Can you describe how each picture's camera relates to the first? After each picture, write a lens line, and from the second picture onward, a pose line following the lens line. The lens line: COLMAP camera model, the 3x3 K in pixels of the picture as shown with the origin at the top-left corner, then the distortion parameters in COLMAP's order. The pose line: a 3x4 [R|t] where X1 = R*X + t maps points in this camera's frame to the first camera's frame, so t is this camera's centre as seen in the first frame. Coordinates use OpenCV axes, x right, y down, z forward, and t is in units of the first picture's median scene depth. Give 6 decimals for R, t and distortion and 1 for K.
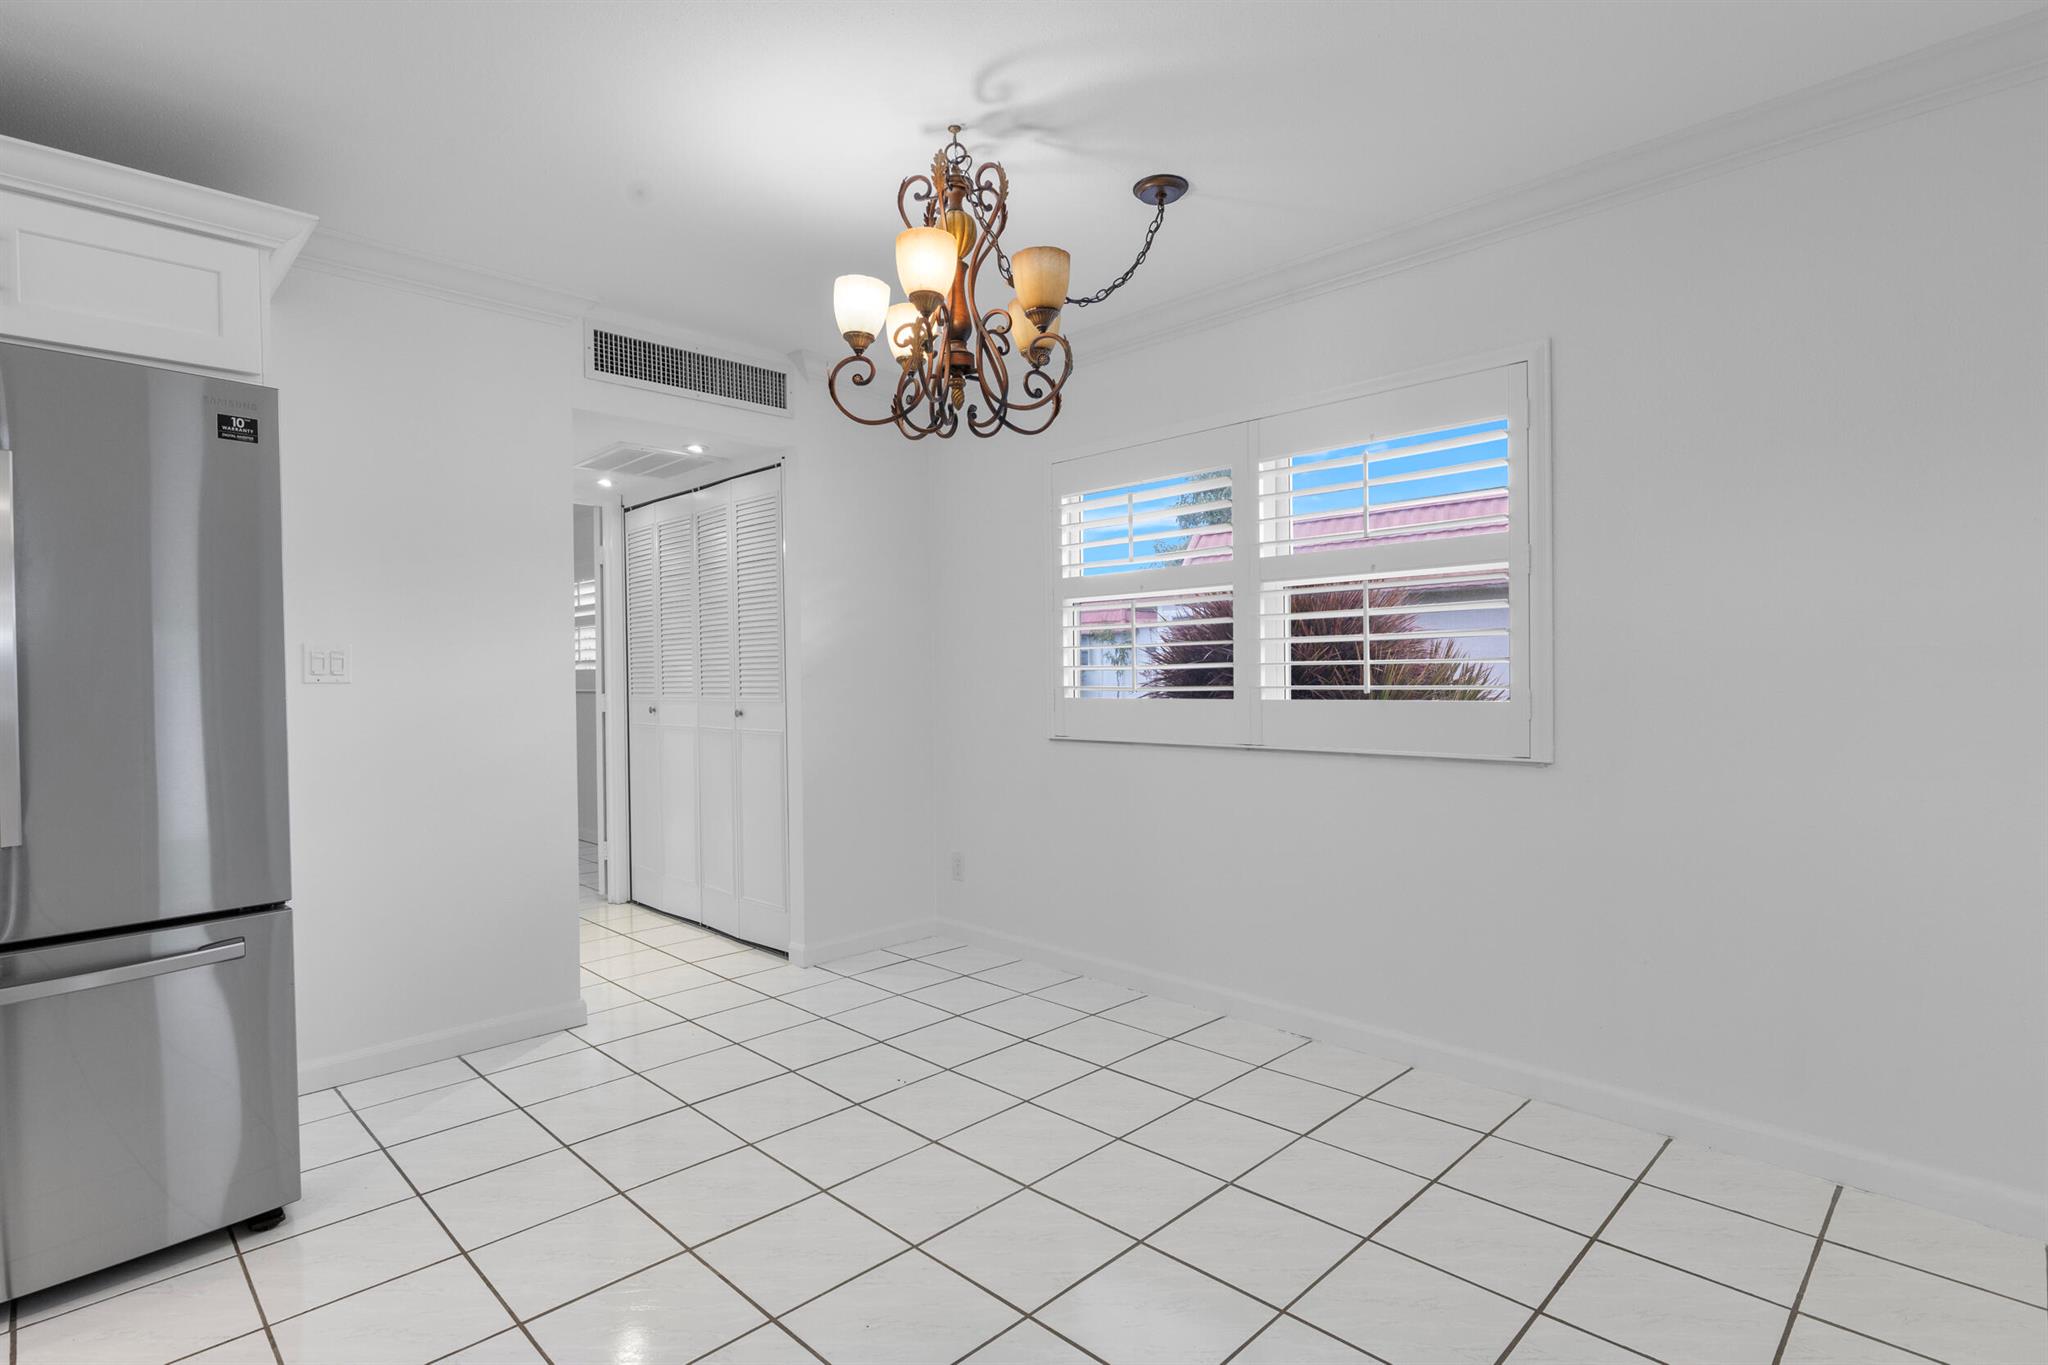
lens RADIAL K [[1022.7, 0, 1022.5], [0, 1022.7, 675.8], [0, 0, 1]] dist [0.002455, 0.000931]
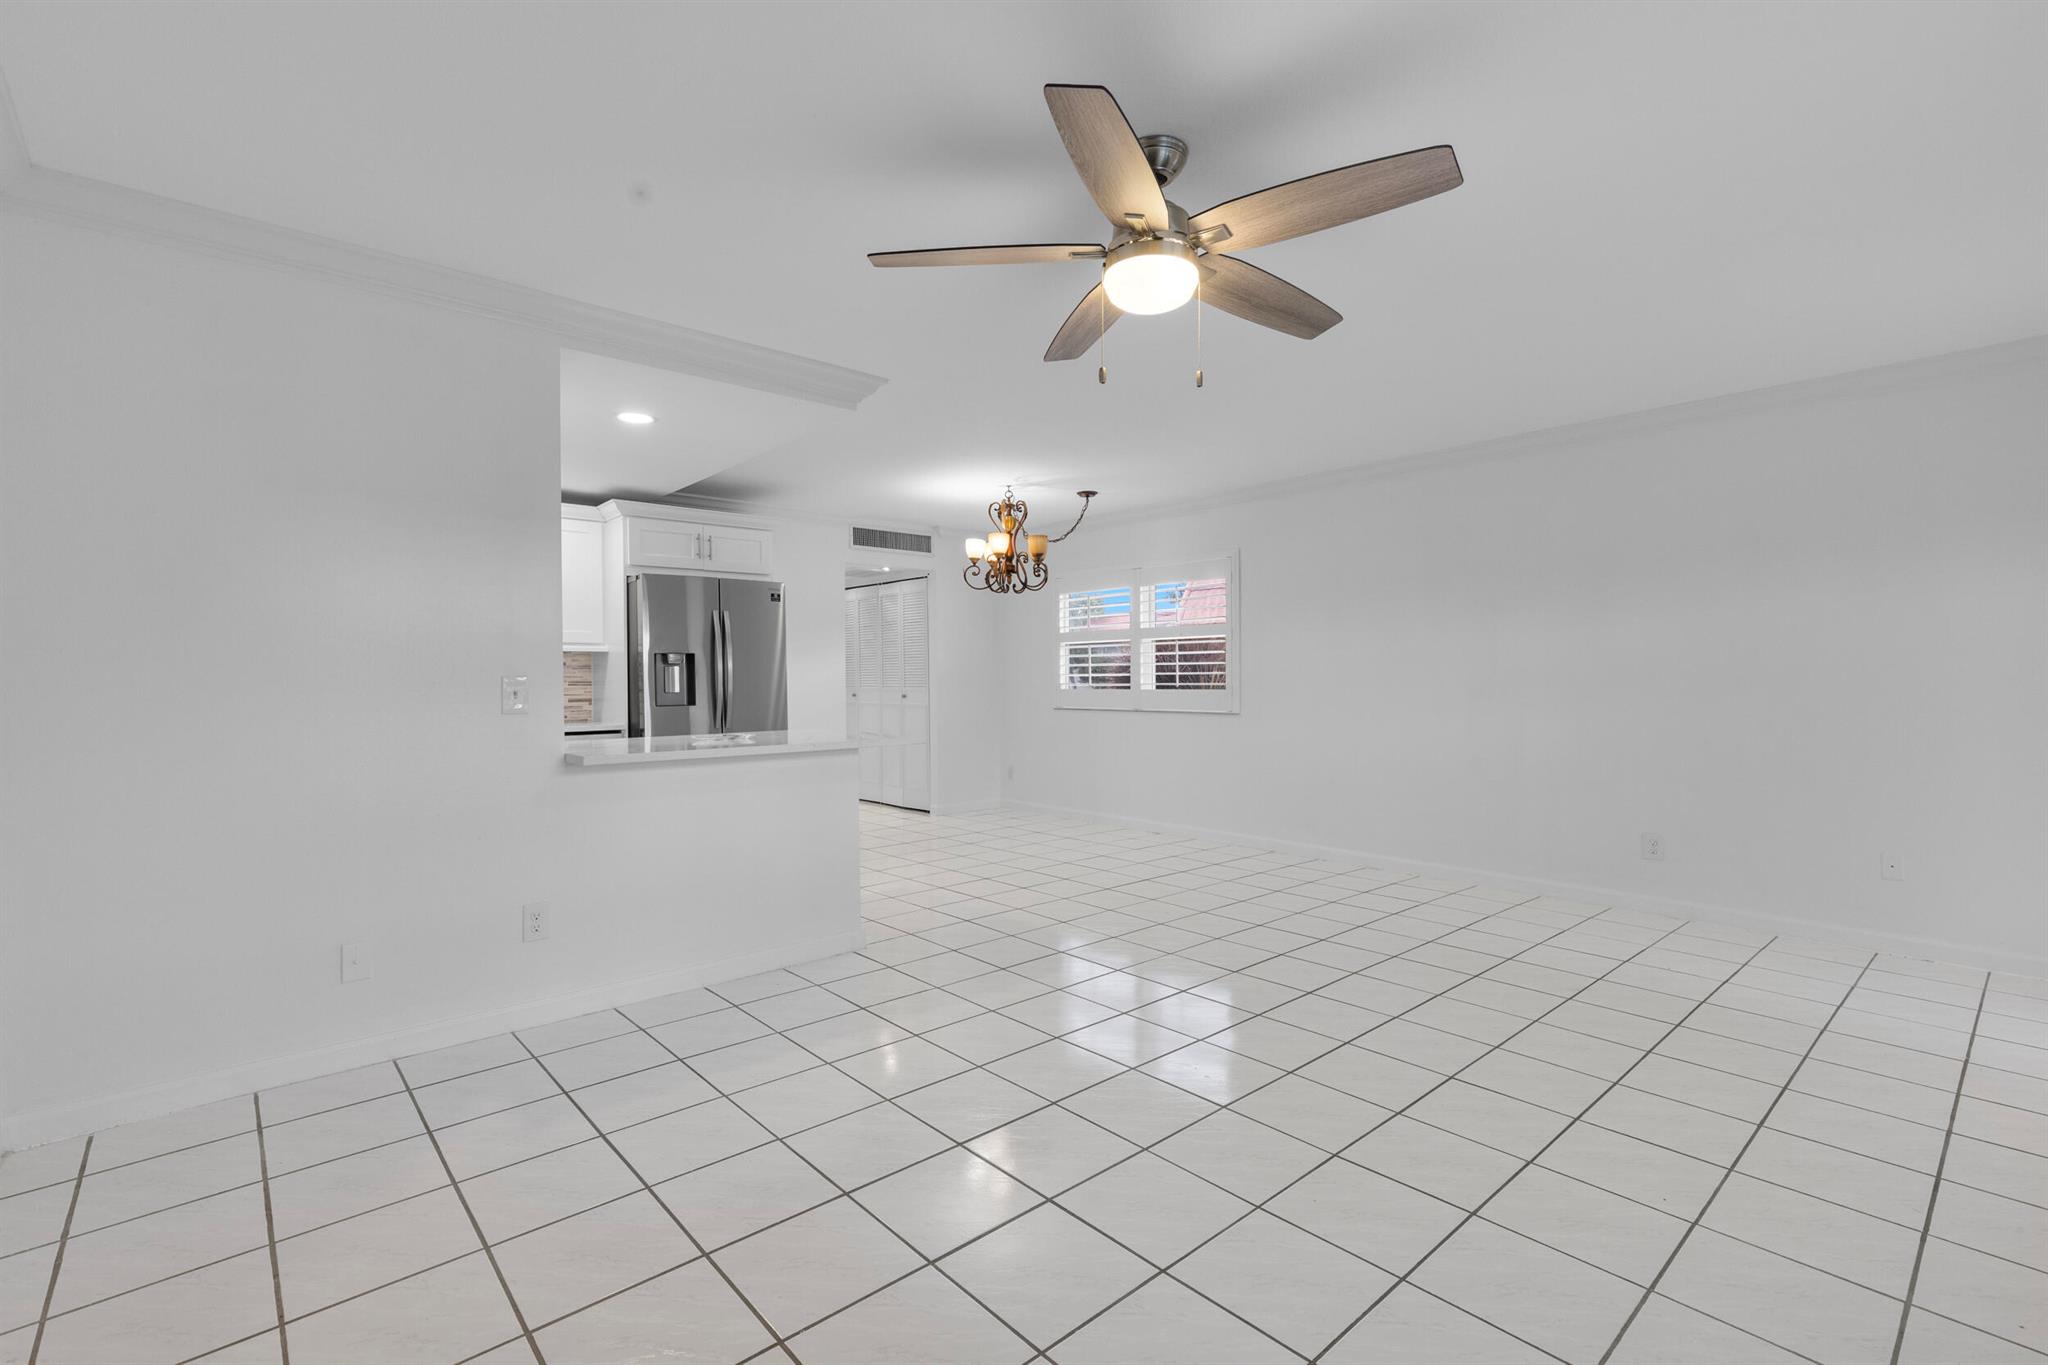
lens RADIAL K [[913.5, 0, 1033.0], [0, 913.5, 697.5], [0, 0, 1]] dist [0.000455, 0.000138]
pose [[0.998924, 0.004816, -0.046129, 0.083364], [-0.003690, 0.999694, 0.024462, -0.008011], [0.046232, -0.024266, 0.998636, -1.062008]]
